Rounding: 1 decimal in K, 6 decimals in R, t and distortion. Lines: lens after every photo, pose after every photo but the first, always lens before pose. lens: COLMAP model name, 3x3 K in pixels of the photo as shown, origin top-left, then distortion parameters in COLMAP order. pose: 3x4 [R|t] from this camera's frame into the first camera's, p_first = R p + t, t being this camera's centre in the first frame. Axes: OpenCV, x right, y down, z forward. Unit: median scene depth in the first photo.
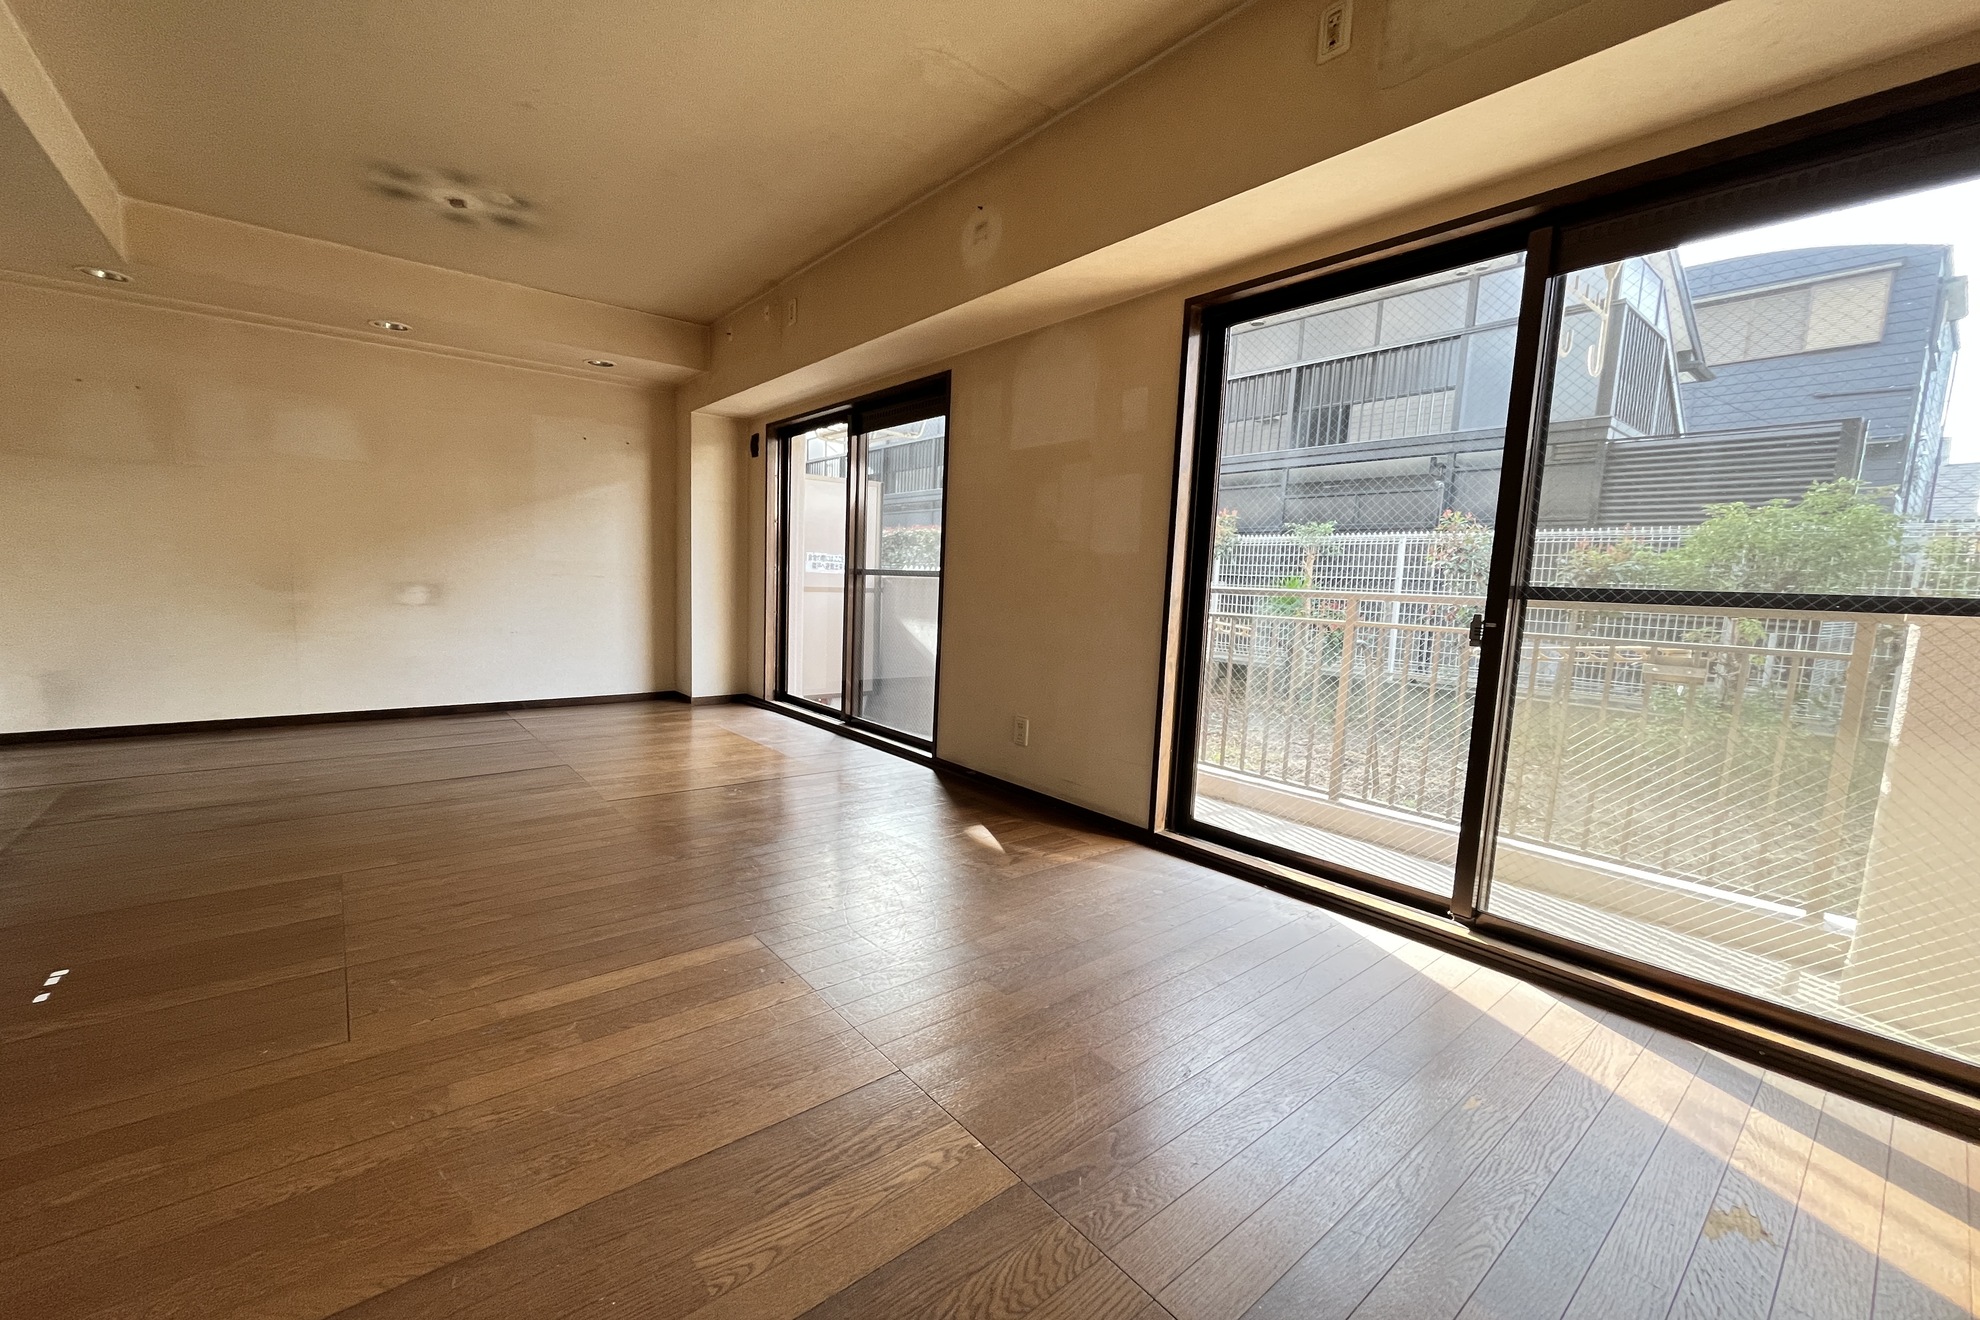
lens RADIAL K [[797.1, 0, 990.0], [0, 797.1, 660.0], [0, 0, 1]] dist [-0.001526, -0.000522]
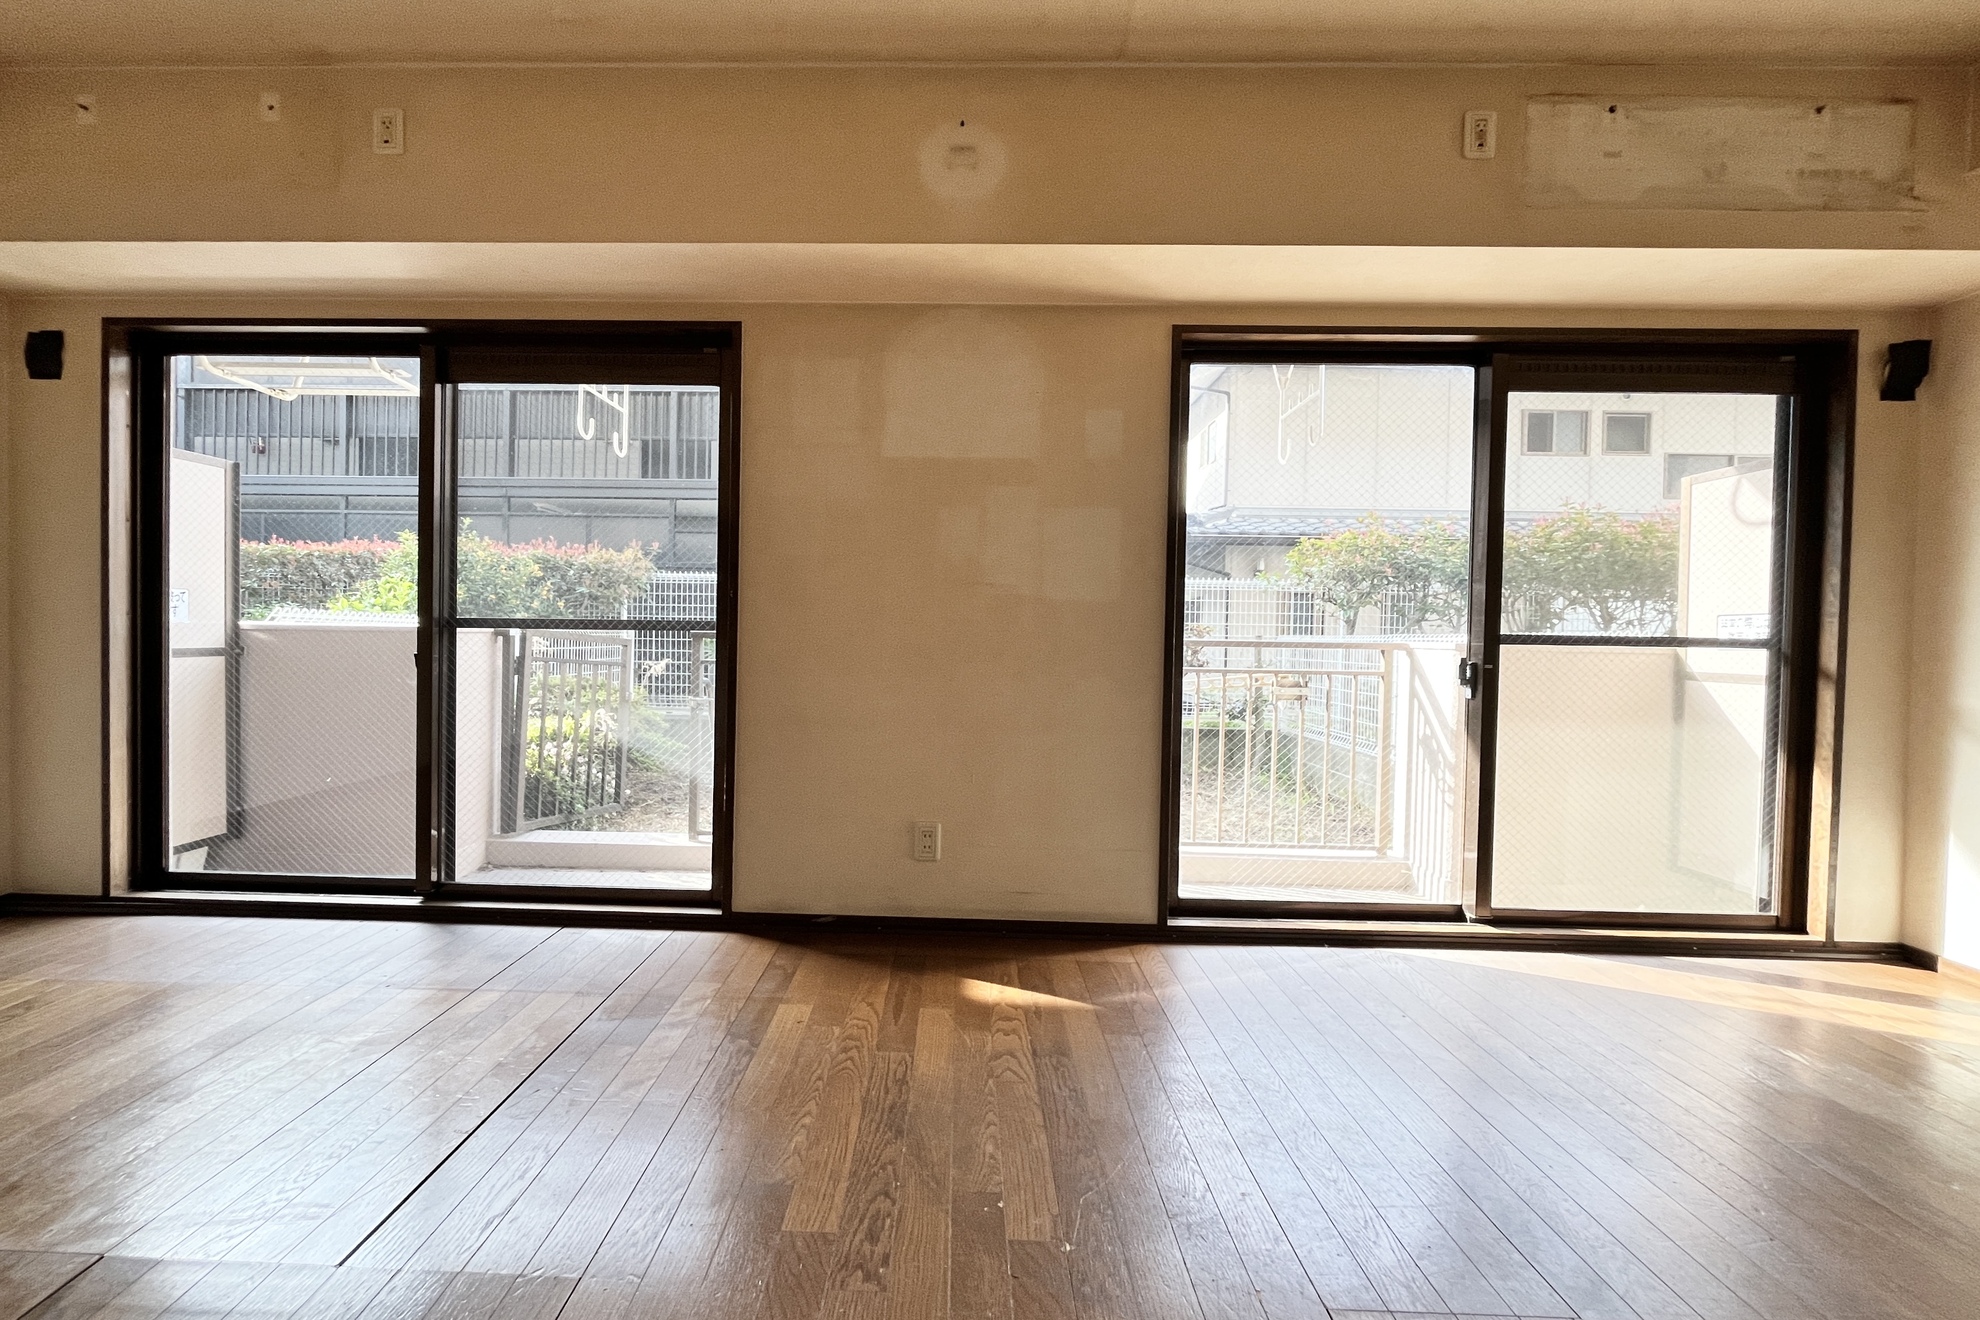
lens RADIAL K [[848.9, 0, 935.9], [0, 848.9, 650.6], [0, 0, 1]] dist [-0.002663, -0.000011]
pose [[0.654057, -0.038786, 0.755450, -0.521017], [0.084247, 0.996207, -0.021793, -0.065433], [-0.751739, 0.077898, 0.654844, 0.461443]]
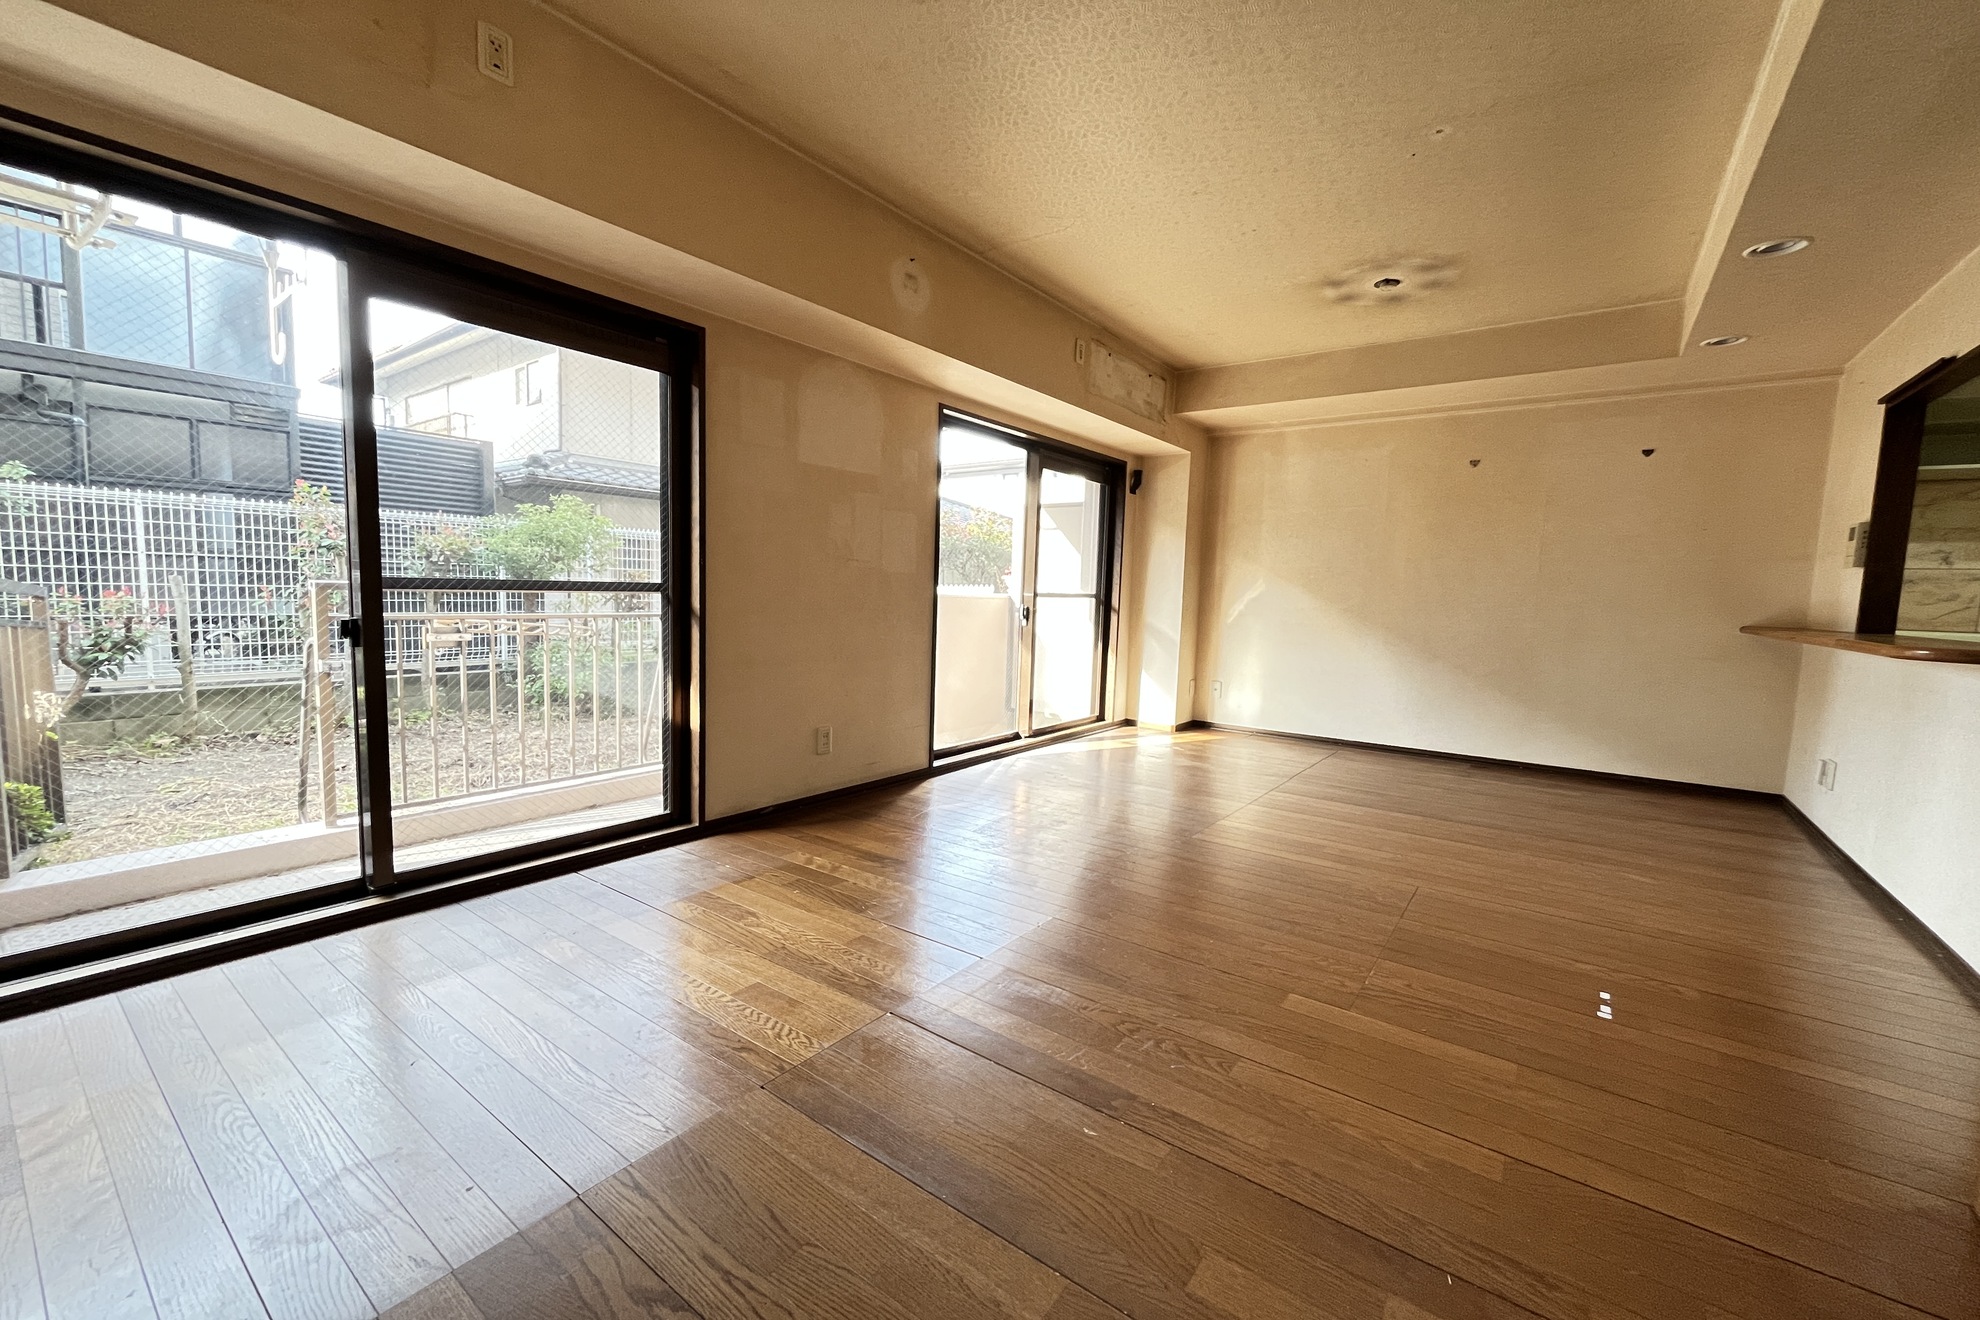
lens RADIAL K [[808.5, 0, 966.7], [0, 808.5, 673.3], [0, 0, 1]] dist [-0.001248, -0.000185]
pose [[-0.232676, -0.143237, 0.961949, -0.983916], [0.064420, 0.984653, 0.162200, -0.152783], [-0.970418, 0.099709, -0.219878, 1.023872]]
